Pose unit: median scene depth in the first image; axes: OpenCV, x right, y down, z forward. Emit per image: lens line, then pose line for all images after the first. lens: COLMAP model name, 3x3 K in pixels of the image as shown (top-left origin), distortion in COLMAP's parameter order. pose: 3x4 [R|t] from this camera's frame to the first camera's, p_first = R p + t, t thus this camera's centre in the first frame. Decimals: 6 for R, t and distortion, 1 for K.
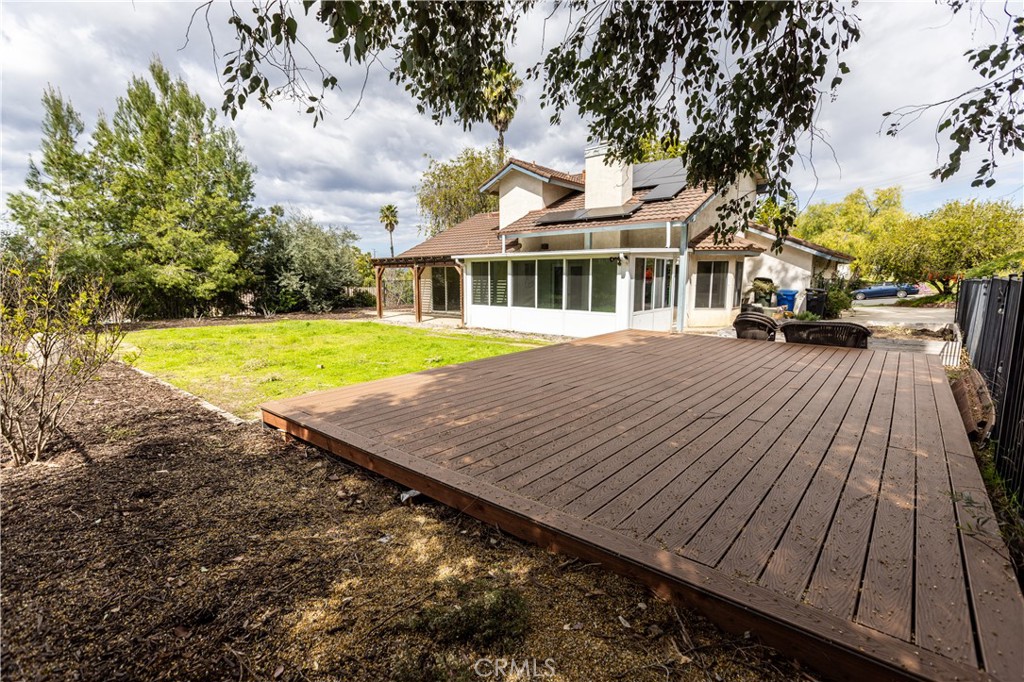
lens RADIAL K [[468.2, 0, 510.0], [0, 468.2, 387.6], [0, 0, 1]] dist [0.000765, 0.000056]
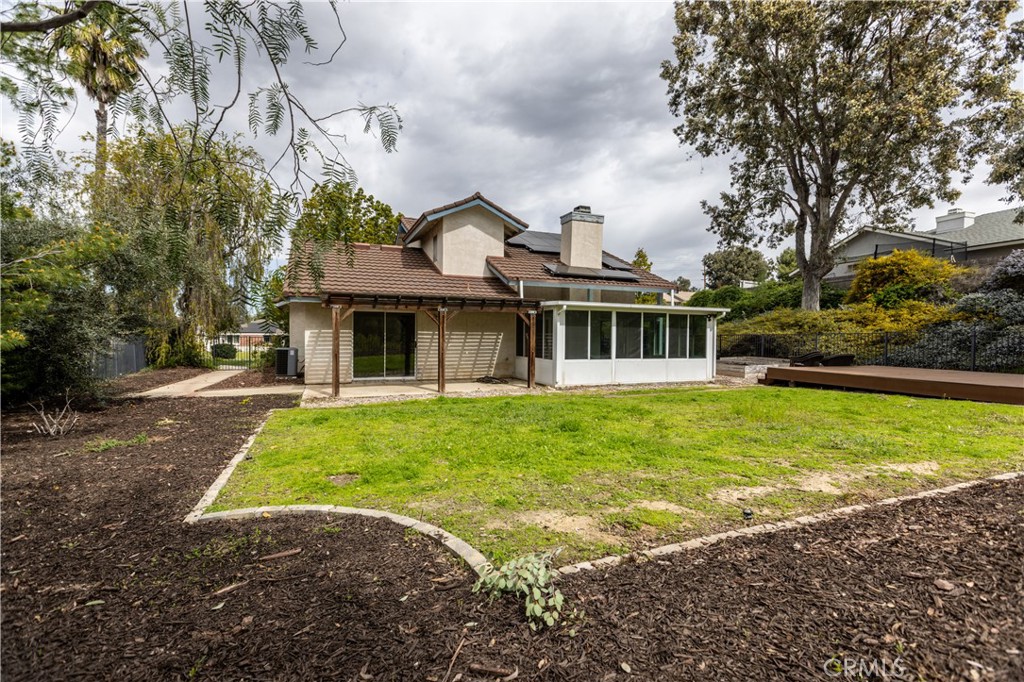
lens RADIAL K [[475.9, 0, 512.0], [0, 475.9, 341.0], [0, 0, 1]] dist [0.003175, 0.000425]
pose [[0.445322, -0.017397, 0.895201, -0.897880], [0.191748, 0.978468, -0.076370, -0.164188], [-0.874597, 0.205662, 0.439070, 0.706552]]
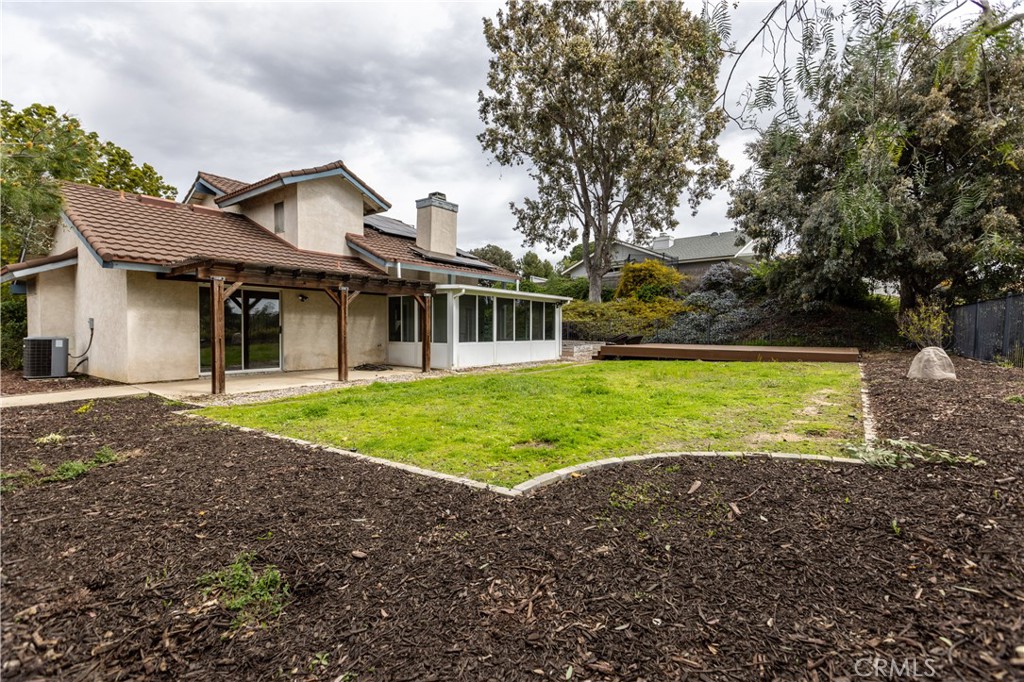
lens RADIAL K [[458.3, 0, 514.3], [0, 458.3, 338.2], [0, 0, 1]] dist [0.000555, 0.000049]
pose [[-0.066065, -0.032864, 0.997274, -0.927745], [0.212992, 0.975958, 0.046272, -0.204284], [-0.974818, 0.215468, -0.057477, 0.955774]]
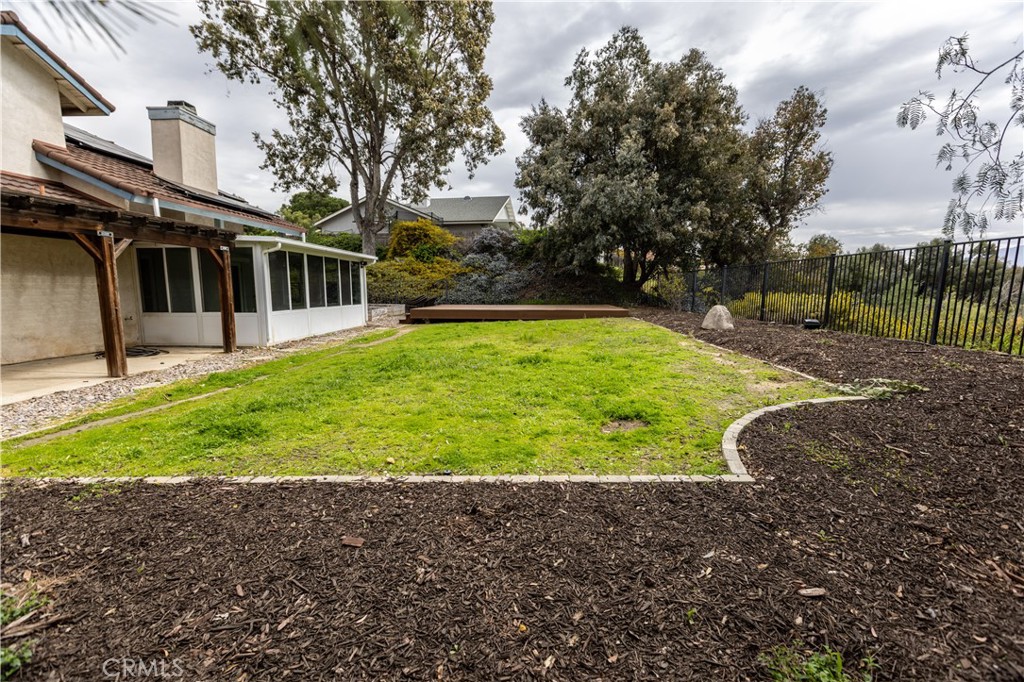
lens RADIAL K [[456.0, 0, 515.6], [0, 456.0, 347.1], [0, 0, 1]] dist [0.003683, -0.000317]
pose [[-0.610453, -0.114862, 0.783680, -0.821973], [0.165152, 0.949222, 0.267772, -0.249017], [-0.774643, 0.292888, -0.560485, 1.121094]]
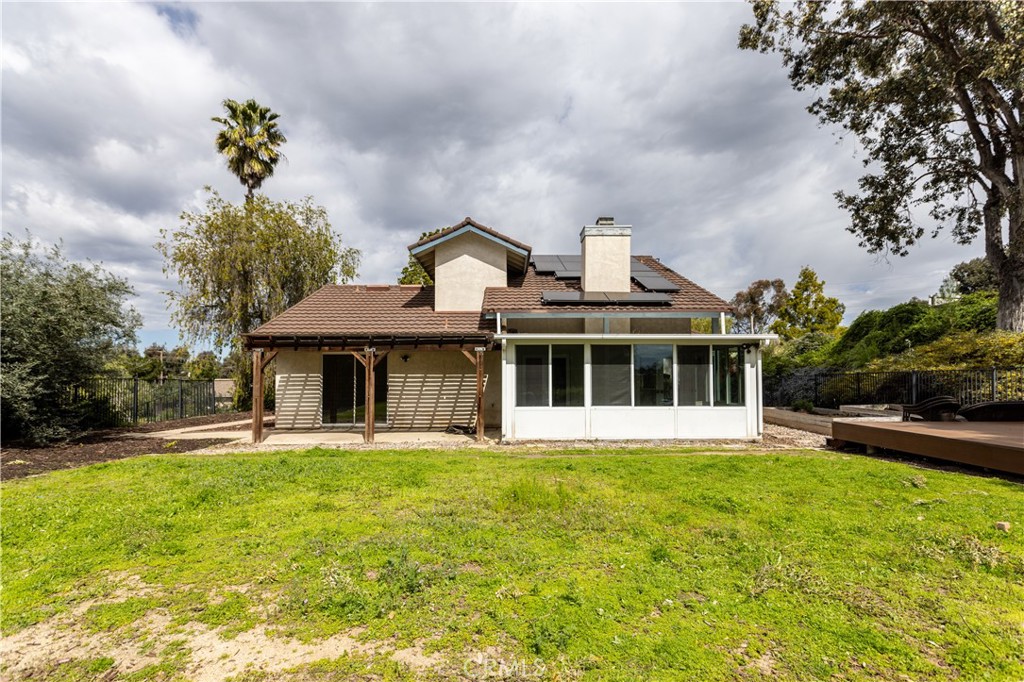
lens RADIAL K [[498.4, 0, 522.0], [0, 498.4, 355.4], [0, 0, 1]] dist [0.000018, 0.000102]
pose [[0.748607, 0.017285, 0.662789, -0.556981], [0.155954, 0.967021, -0.201366, -0.102837], [-0.644411, 0.254109, 0.721223, 0.459823]]
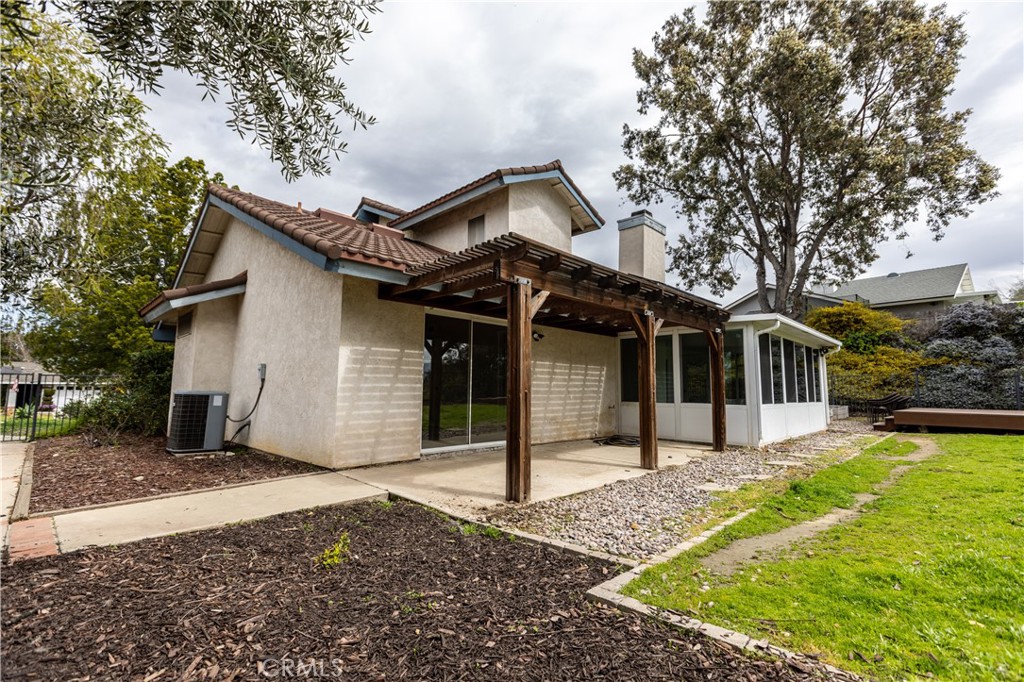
lens RADIAL K [[454.7, 0, 509.9], [0, 454.7, 338.6], [0, 0, 1]] dist [0.000369, -0.000028]
pose [[0.071143, 0.099346, 0.992506, -0.645656], [0.209039, 0.971447, -0.112222, -0.256949], [-0.975316, 0.215456, 0.048345, 1.256658]]
